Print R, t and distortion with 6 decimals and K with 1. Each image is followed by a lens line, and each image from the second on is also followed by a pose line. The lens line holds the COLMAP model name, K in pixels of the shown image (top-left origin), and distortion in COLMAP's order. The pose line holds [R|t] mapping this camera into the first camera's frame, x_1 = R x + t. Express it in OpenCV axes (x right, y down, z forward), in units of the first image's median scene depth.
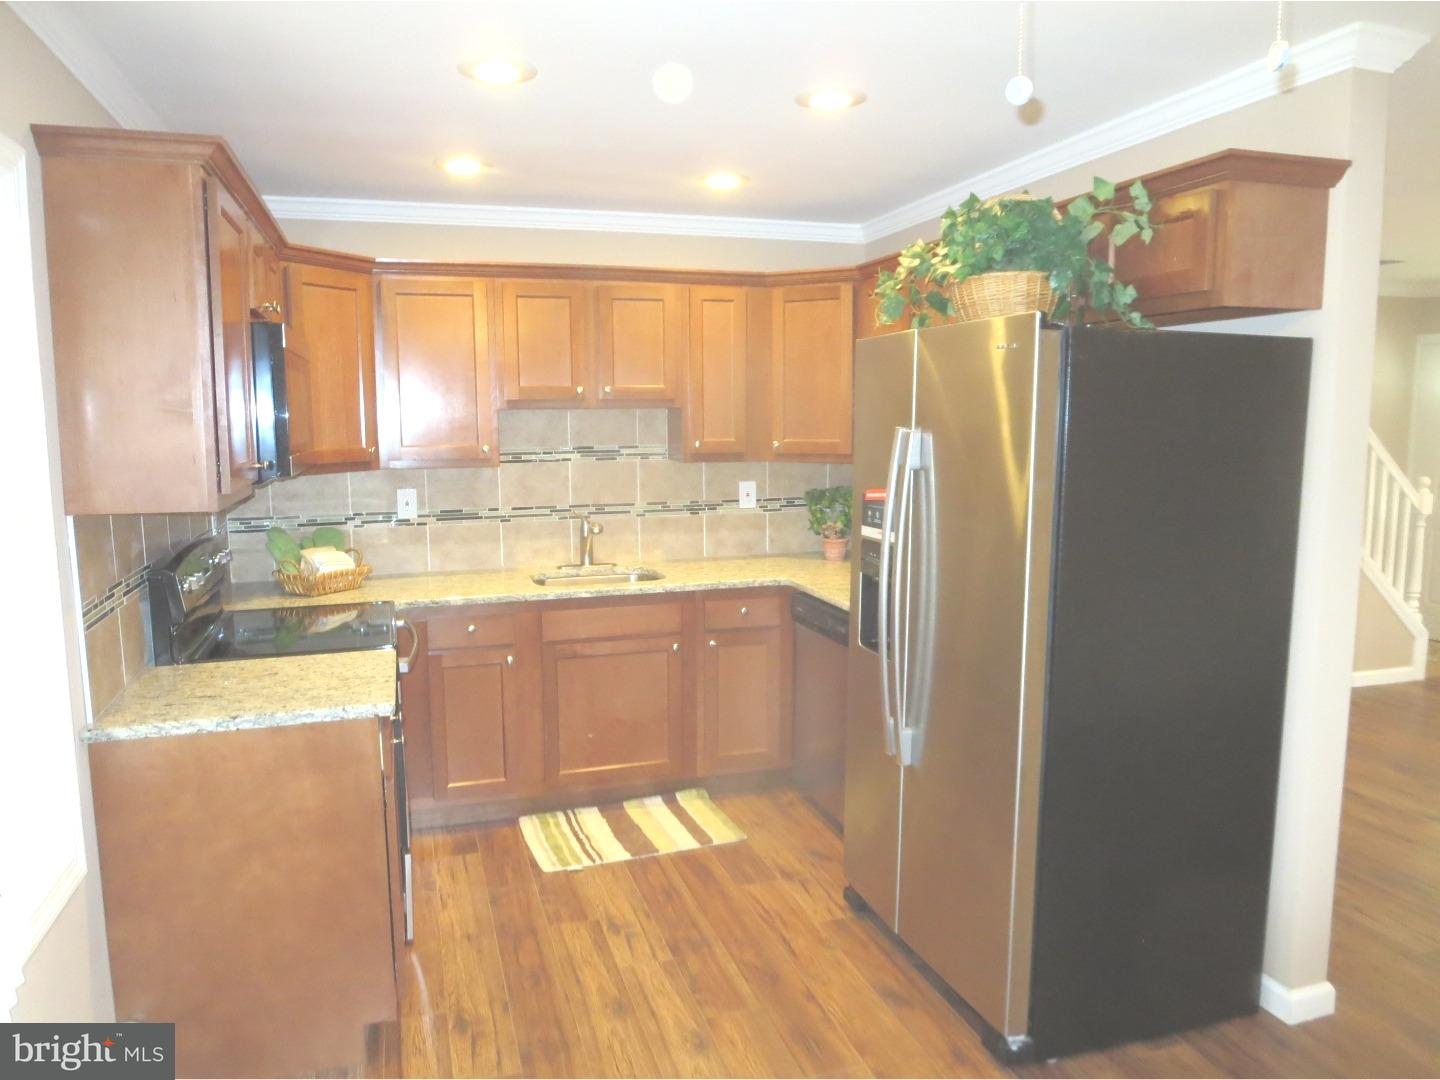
lens RADIAL K [[1015.5, 0, 720.0], [0, 1015.5, 540.0], [0, 0, 1]] dist [-0.004701, -0.003422]
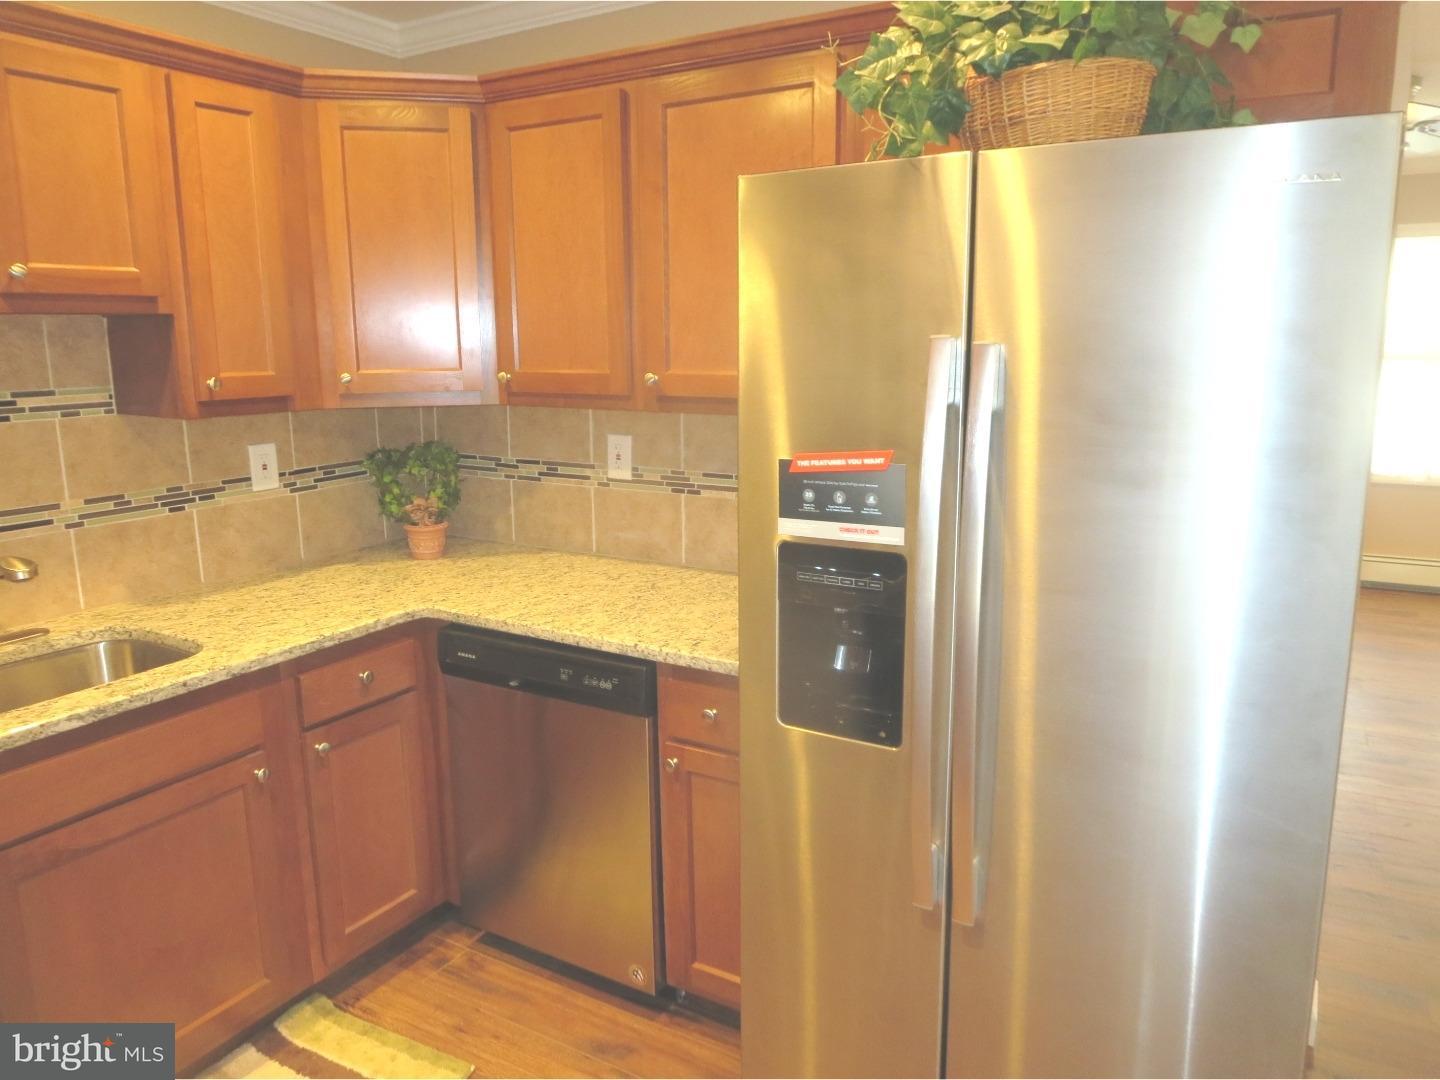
lens RADIAL K [[1015.5, 0, 720.0], [0, 1015.5, 540.0], [0, 0, 1]] dist [-0.004701, -0.003422]
pose [[0.752522, -0.131690, 0.645266, -0.176563], [0.084325, 0.991006, 0.103909, -0.046148], [-0.653146, -0.023781, 0.756858, 0.423851]]
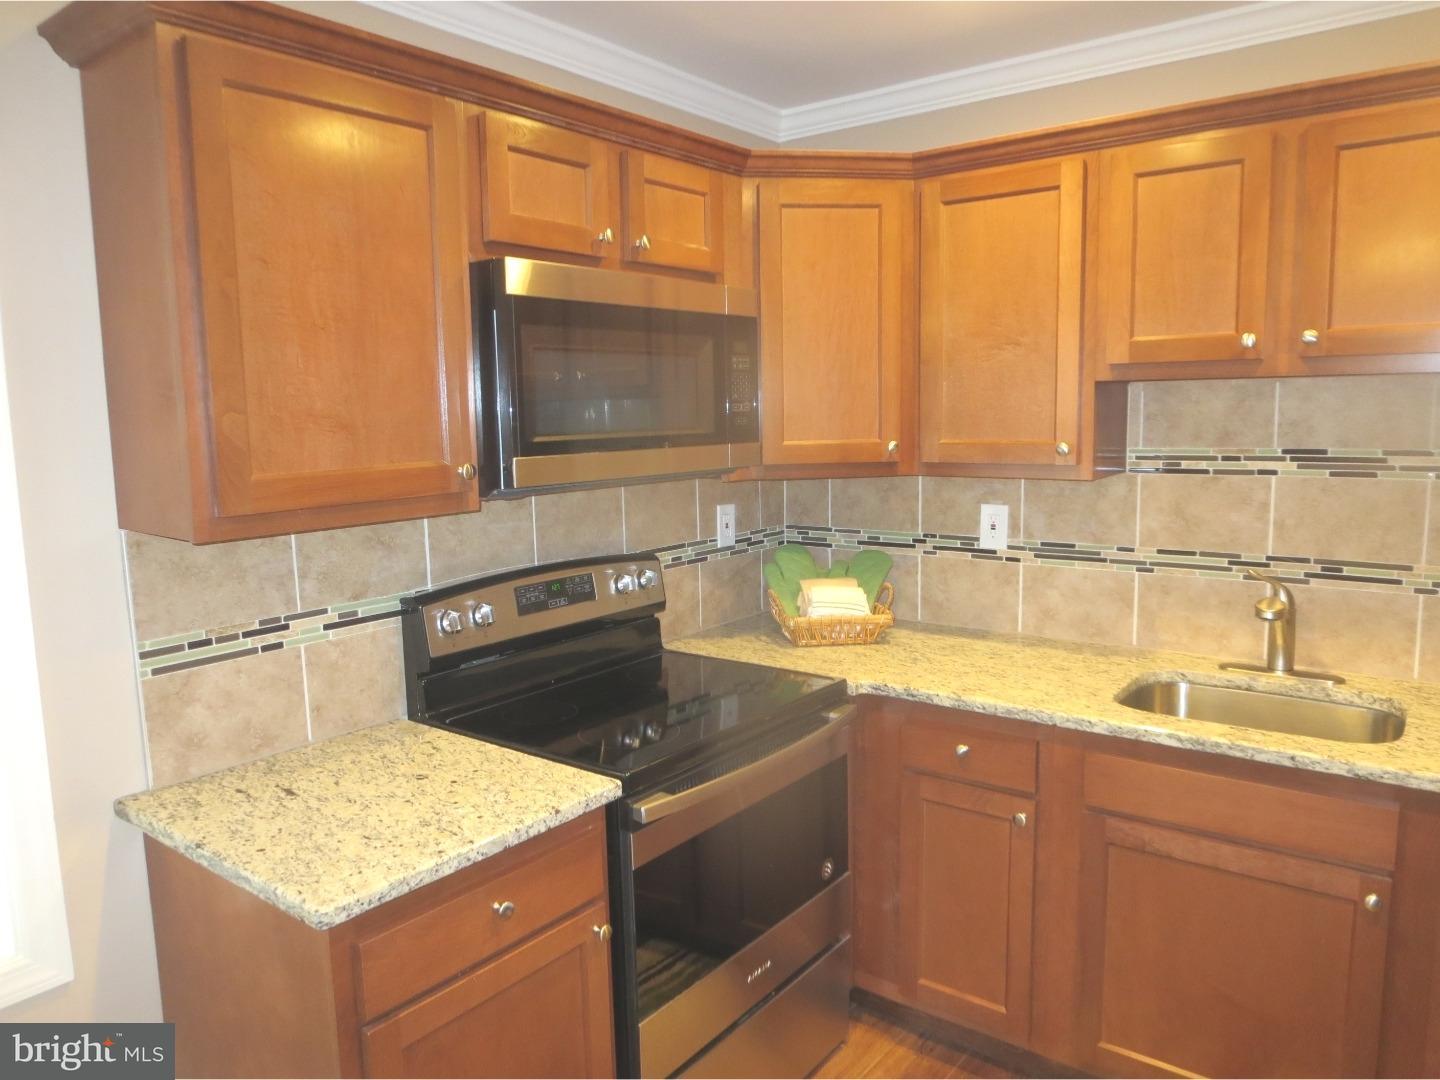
lens RADIAL K [[1007.4, 0, 724.6], [0, 1007.4, 536.3], [0, 0, 1]] dist [-0.029841, 0.001057]
pose [[0.569666, 0.102120, -0.815507, 0.127099], [-0.090020, 0.994034, 0.061593, -0.053895], [0.816932, 0.038324, 0.575460, 0.474953]]
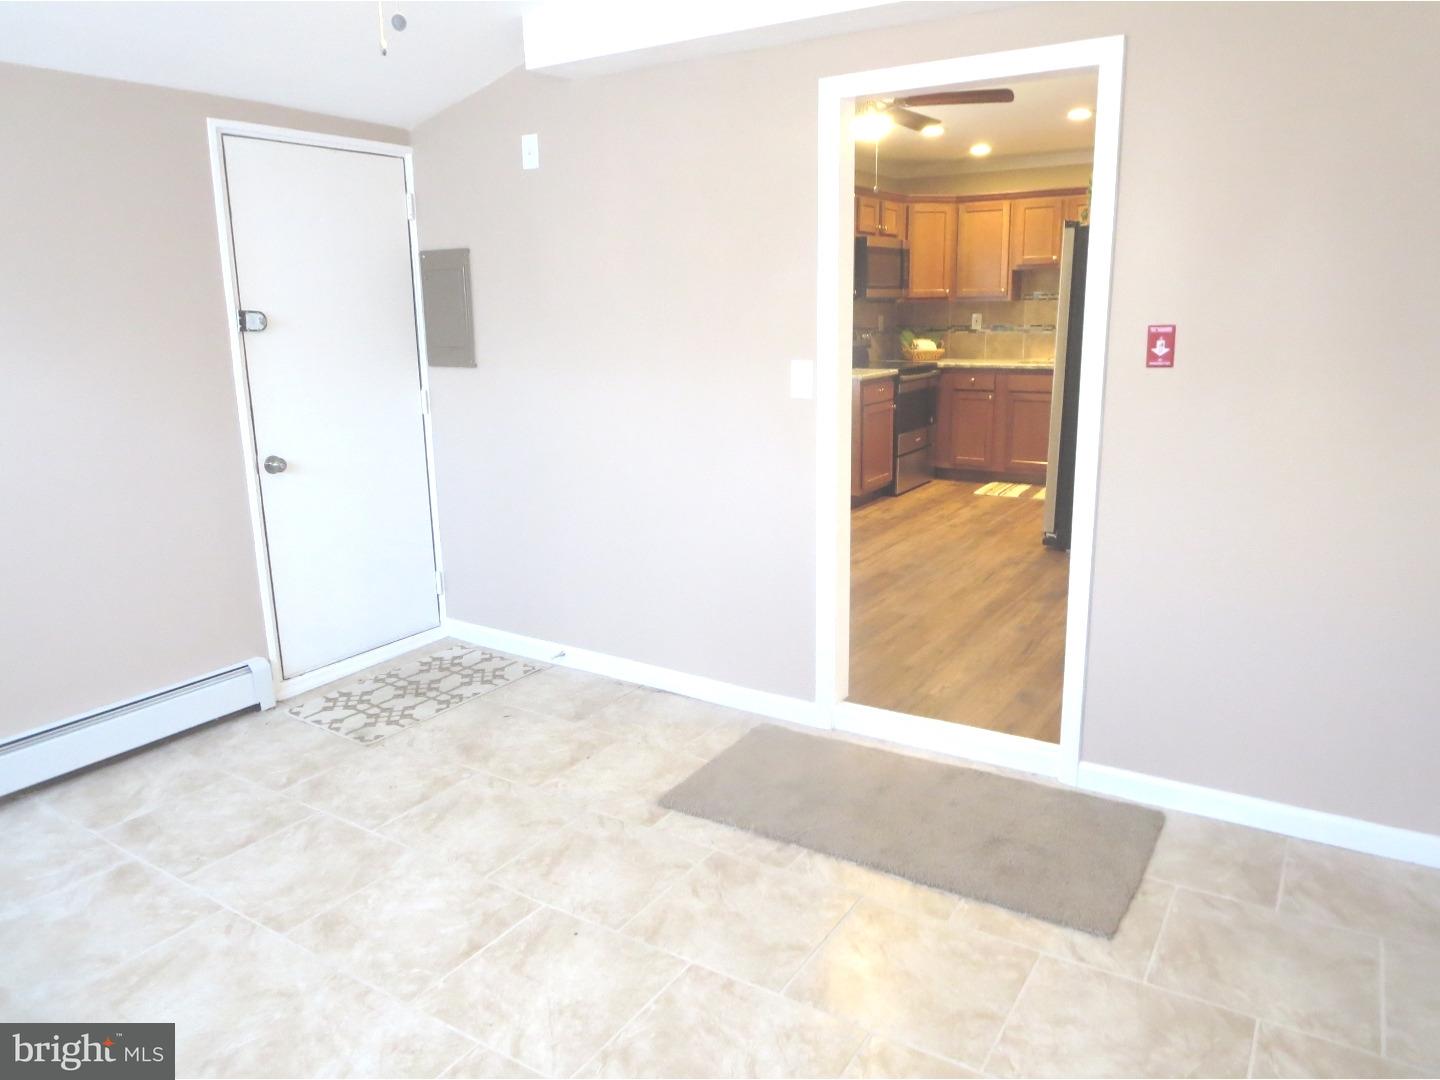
lens RADIAL K [[1007.4, 0, 724.6], [0, 1007.4, 536.3], [0, 0, 1]] dist [-0.029841, 0.001057]
pose [[0.643288, 0.168222, -0.746915, 0.869895], [-0.083019, 0.985137, 0.150375, 0.118374], [0.761110, -0.034726, 0.647692, -0.608143]]
